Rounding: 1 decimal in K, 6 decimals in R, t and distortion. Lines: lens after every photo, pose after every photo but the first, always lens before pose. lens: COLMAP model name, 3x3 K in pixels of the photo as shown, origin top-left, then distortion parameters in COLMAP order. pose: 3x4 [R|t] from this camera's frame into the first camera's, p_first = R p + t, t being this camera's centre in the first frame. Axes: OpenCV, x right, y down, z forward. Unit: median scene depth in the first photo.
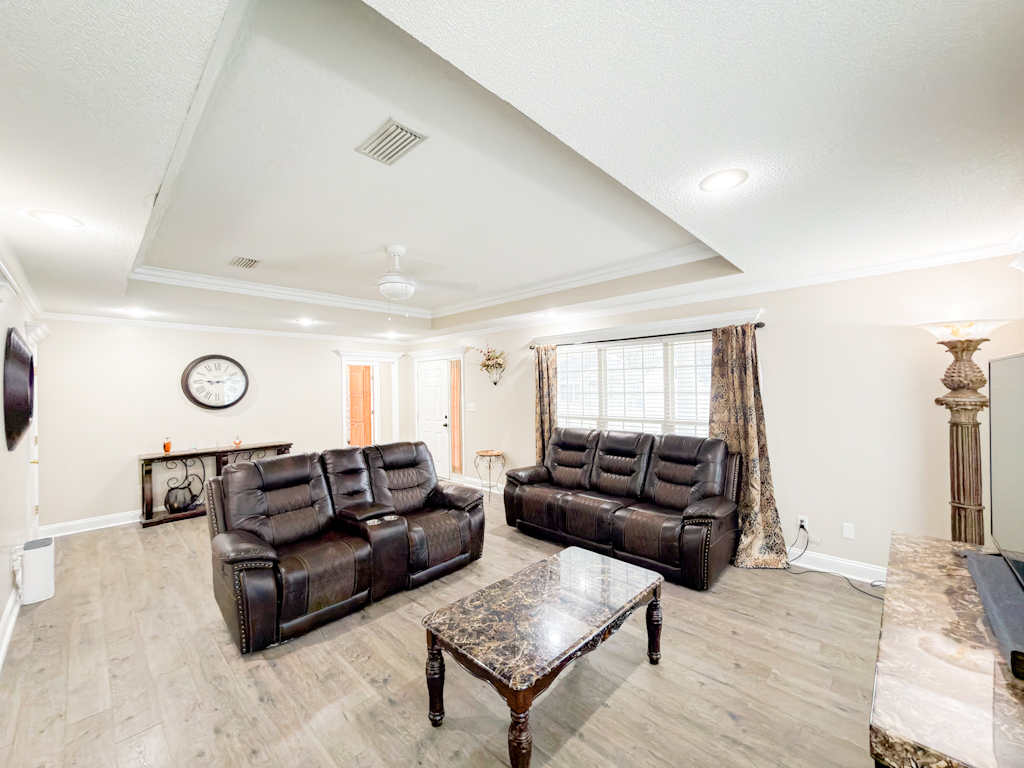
lens RADIAL K [[407.7, 0, 516.7], [0, 407.7, 386.1], [0, 0, 1]] dist [0.004826, 0.000610]
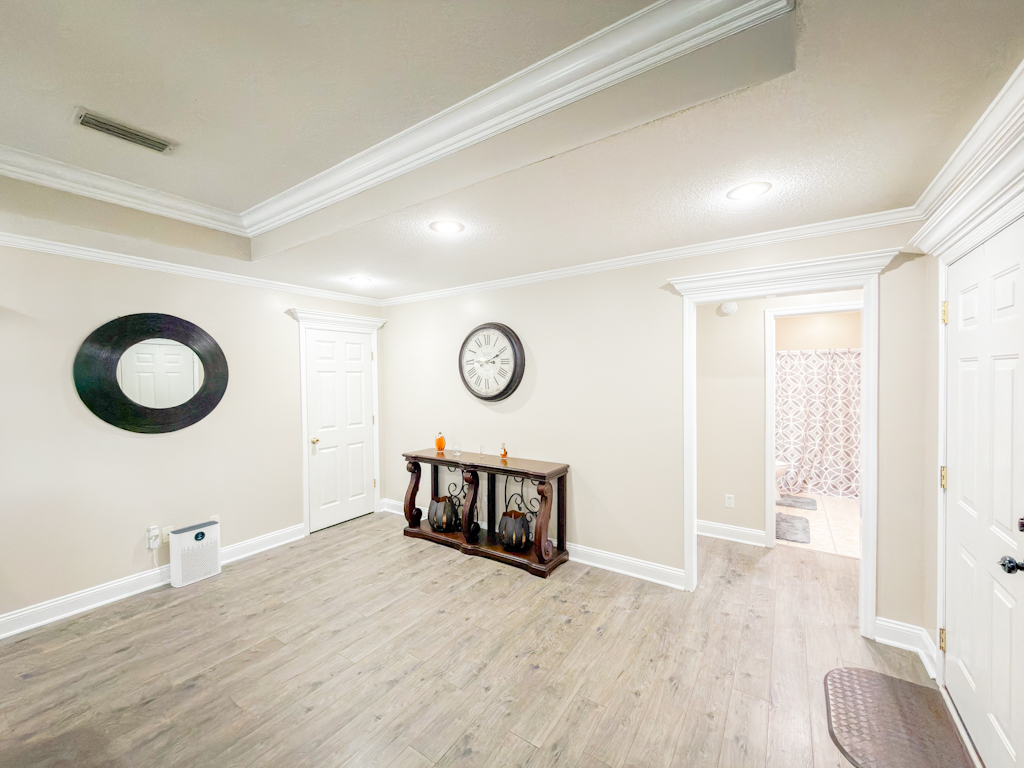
lens RADIAL K [[407.7, 0, 501.1], [0, 407.7, 380.9], [0, 0, 1]] dist [0.004826, 0.000610]
pose [[0.145636, 0.024753, -0.989029, -0.043357], [0.009097, 0.999611, 0.026358, 0.004342], [0.989296, -0.012836, 0.145354, 0.934069]]
